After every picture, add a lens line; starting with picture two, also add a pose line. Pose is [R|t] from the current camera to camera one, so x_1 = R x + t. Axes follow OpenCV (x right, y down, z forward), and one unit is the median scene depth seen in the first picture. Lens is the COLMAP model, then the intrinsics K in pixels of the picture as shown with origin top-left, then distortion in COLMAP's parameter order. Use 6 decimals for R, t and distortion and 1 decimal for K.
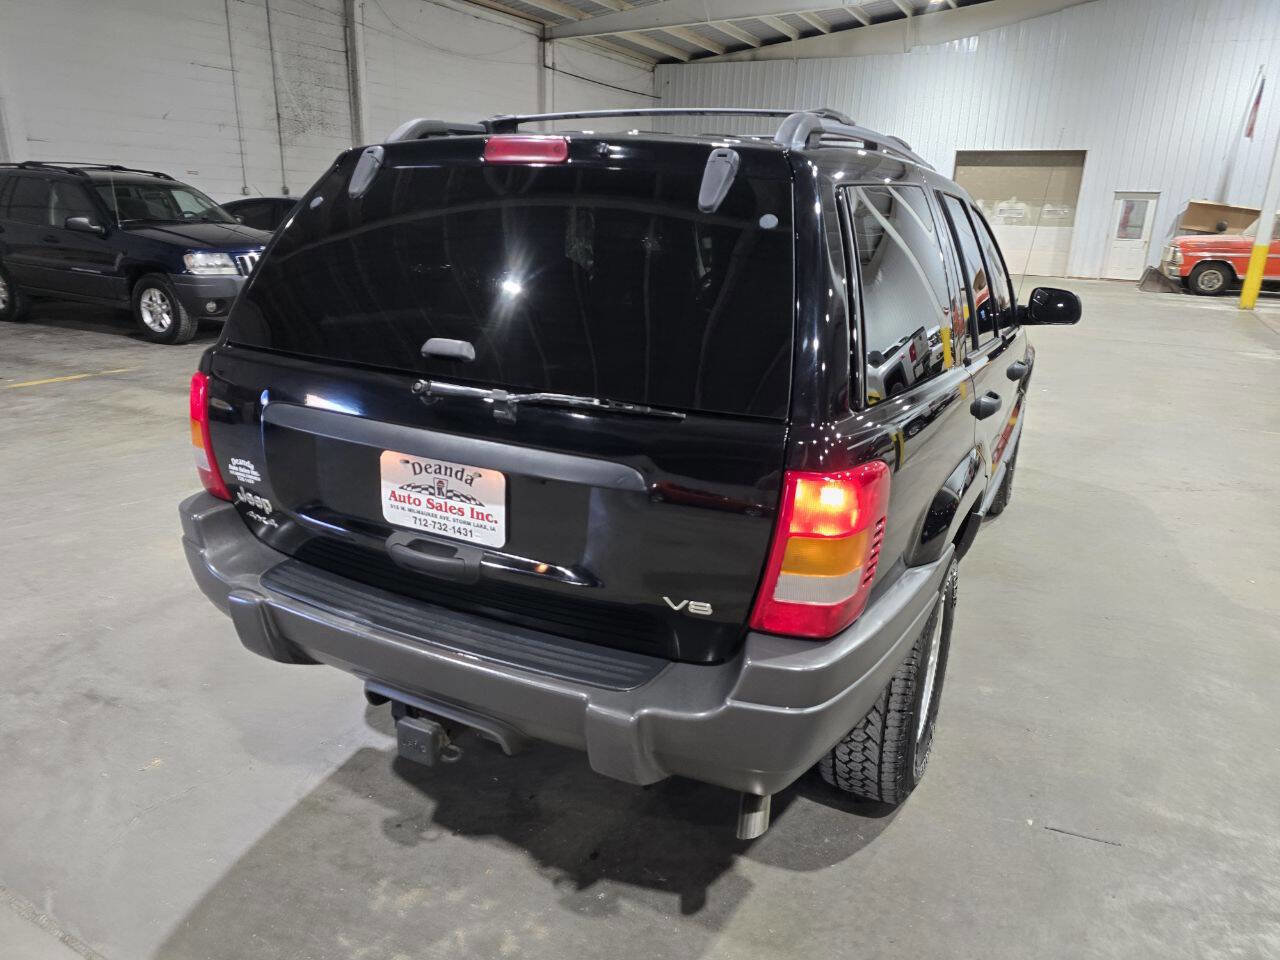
lens RADIAL K [[865.2, 0, 633.7], [0, 865.2, 477.5], [0, 0, 1]] dist [0.052349, -0.042359]
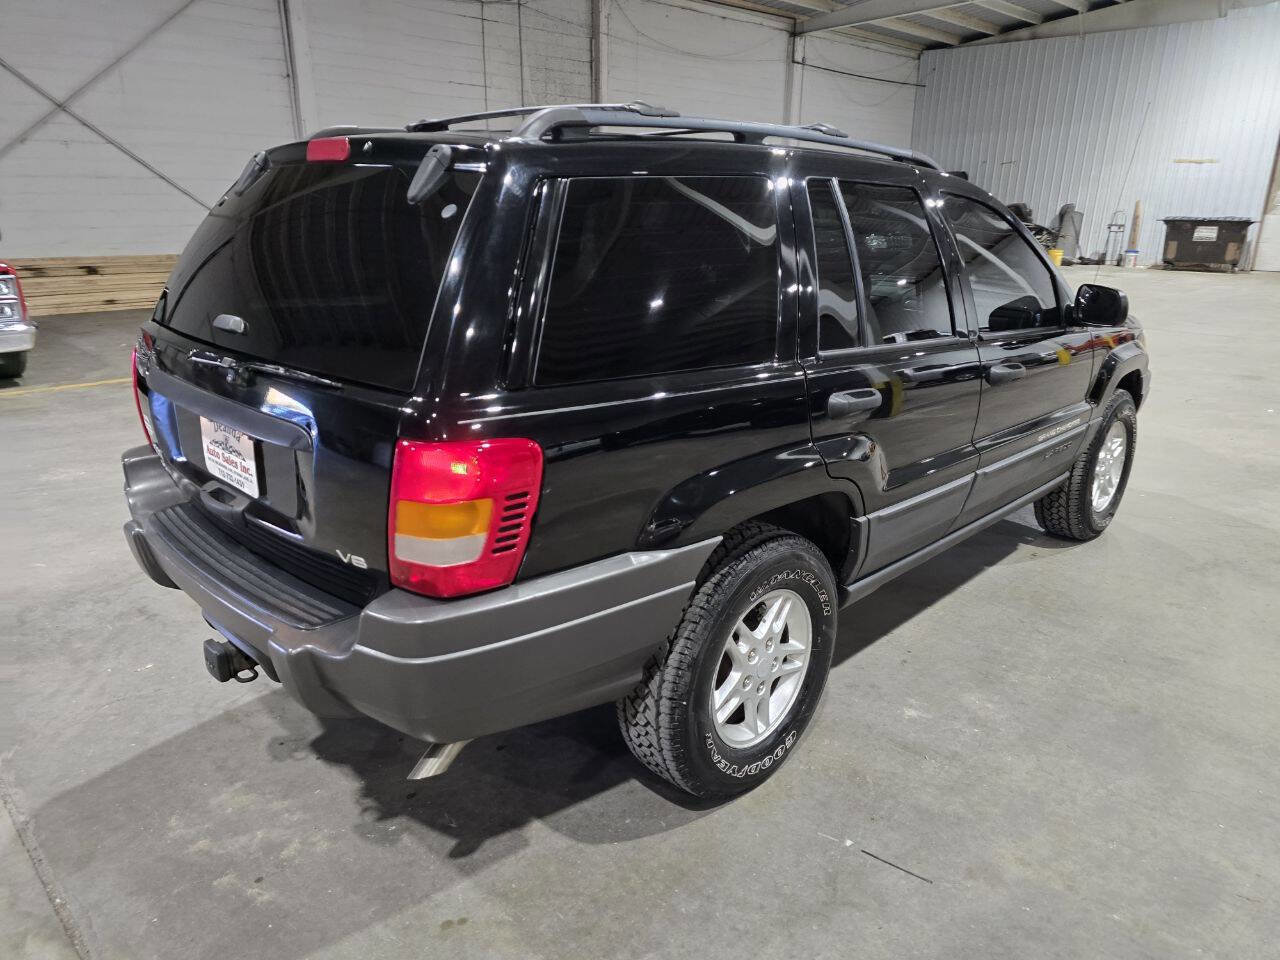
lens RADIAL K [[878.7, 0, 654.9], [0, 878.7, 480.6], [0, 0, 1]] dist [0.060989, -0.044268]
pose [[0.956311, 0.070951, -0.283610, 0.309962], [-0.071213, 0.997417, 0.009401, 0.004198], [0.283544, 0.011206, 0.958894, 0.007388]]
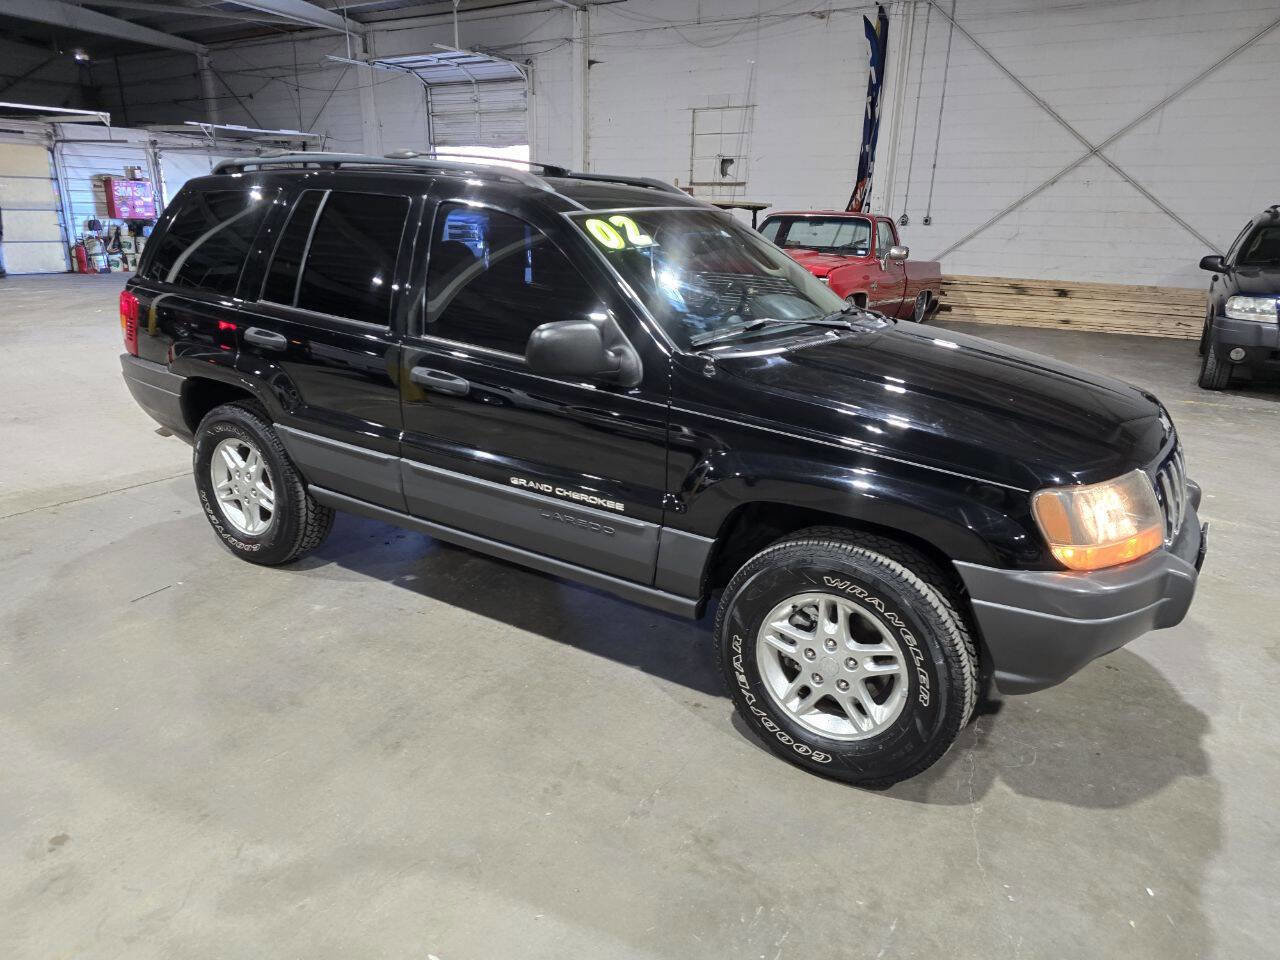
lens RADIAL K [[865.2, 0, 633.7], [0, 865.2, 477.5], [0, 0, 1]] dist [0.052349, -0.042359]
pose [[-0.112375, 0.259013, -0.959315, 1.048027], [-0.322013, 0.903837, 0.281755, -0.272150], [0.940042, 0.340574, -0.018163, 0.956836]]
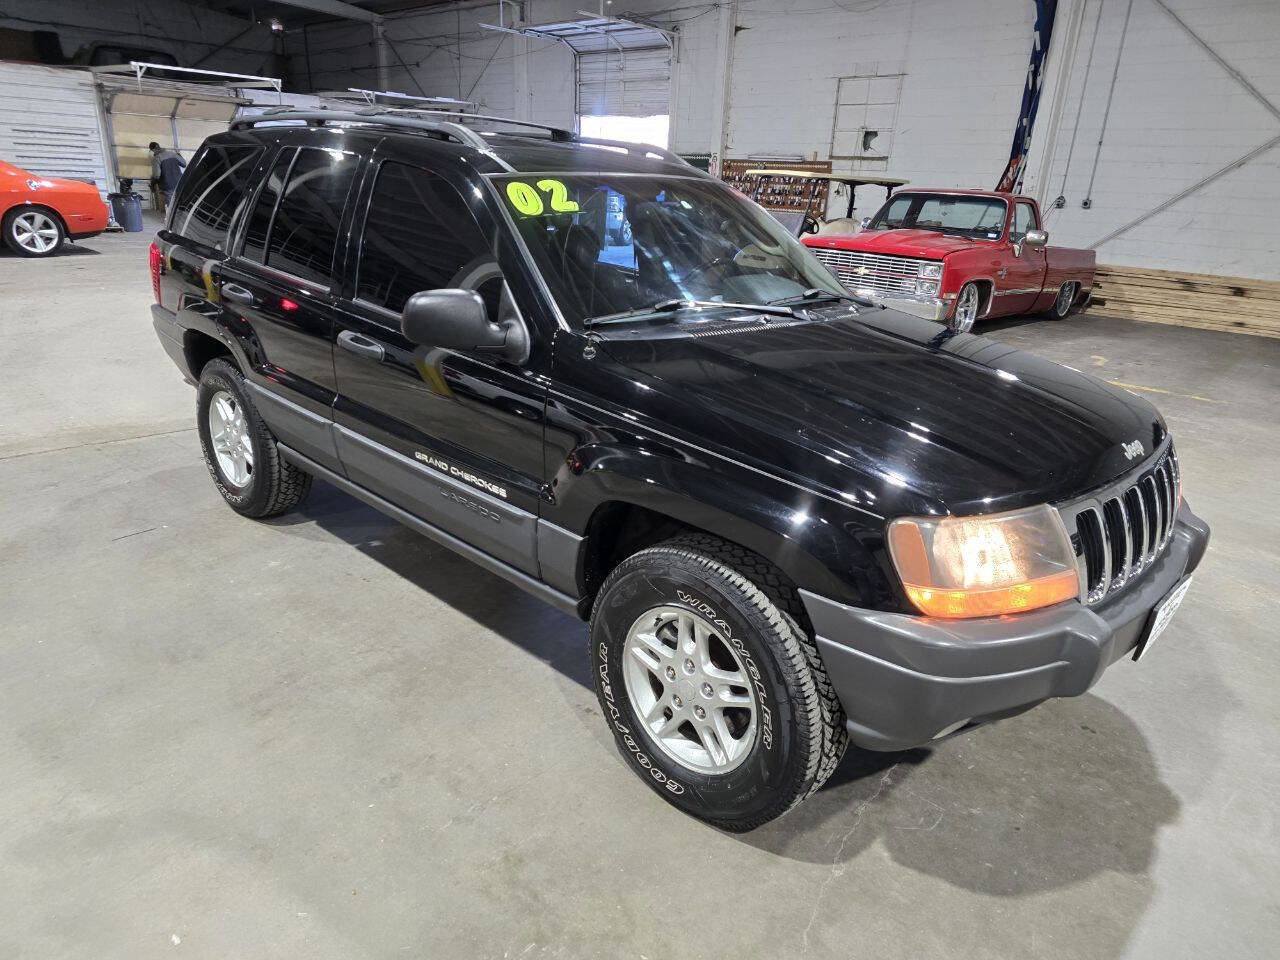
lens RADIAL K [[865.2, 0, 633.7], [0, 865.2, 477.5], [0, 0, 1]] dist [0.052349, -0.042359]
pose [[-0.297612, 0.267301, -0.916503, 0.963488], [-0.340288, 0.867248, 0.363436, -0.325814], [0.891982, 0.420038, -0.167144, 1.116449]]
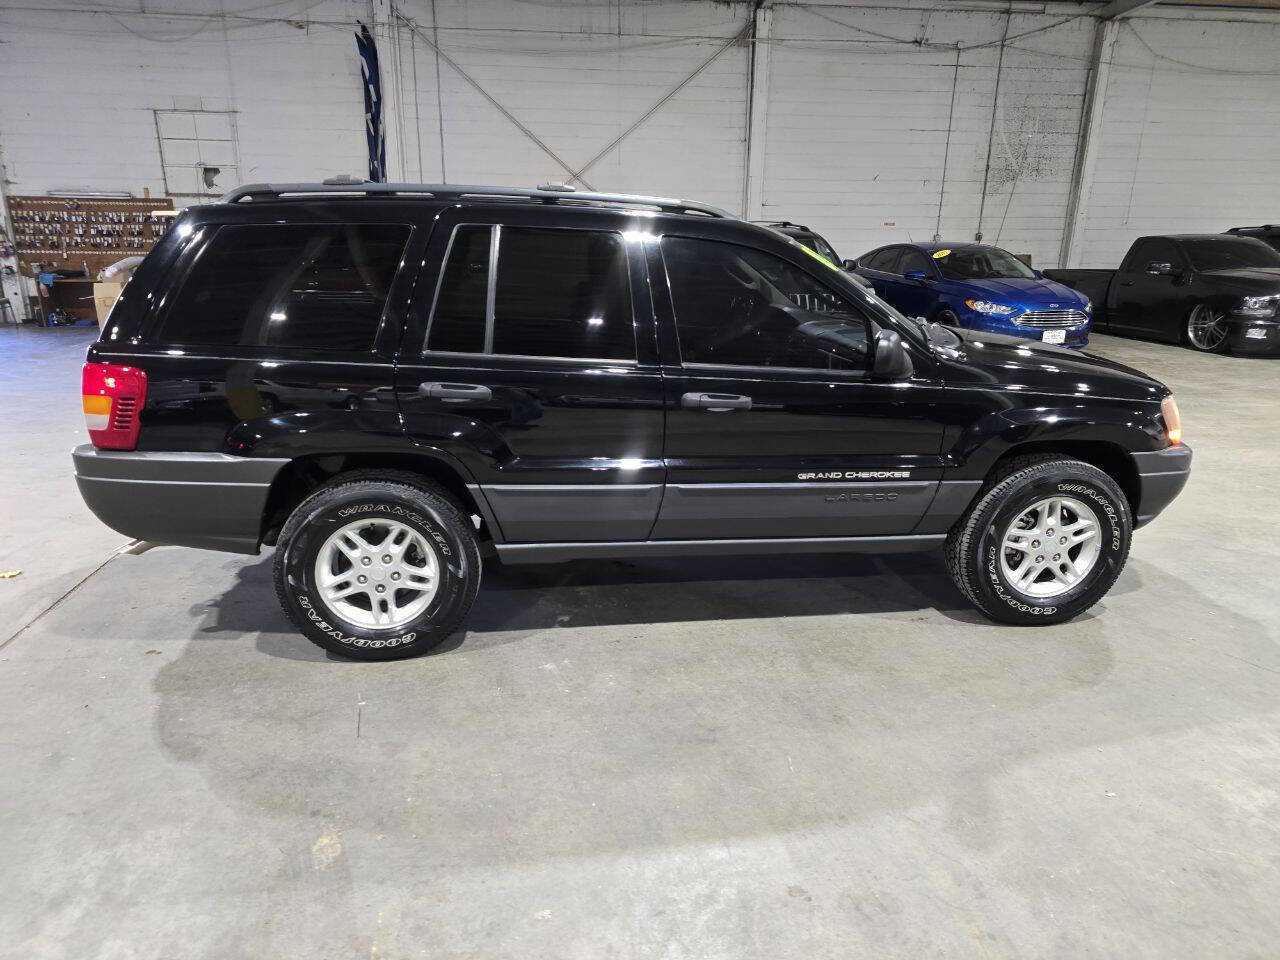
lens RADIAL K [[865.2, 0, 633.7], [0, 865.2, 477.5], [0, 0, 1]] dist [0.052349, -0.042359]
pose [[0.567644, 0.199679, -0.798692, 0.948152], [-0.238810, 0.968366, 0.072372, -0.068443], [0.787877, 0.149654, 0.597372, 0.271838]]
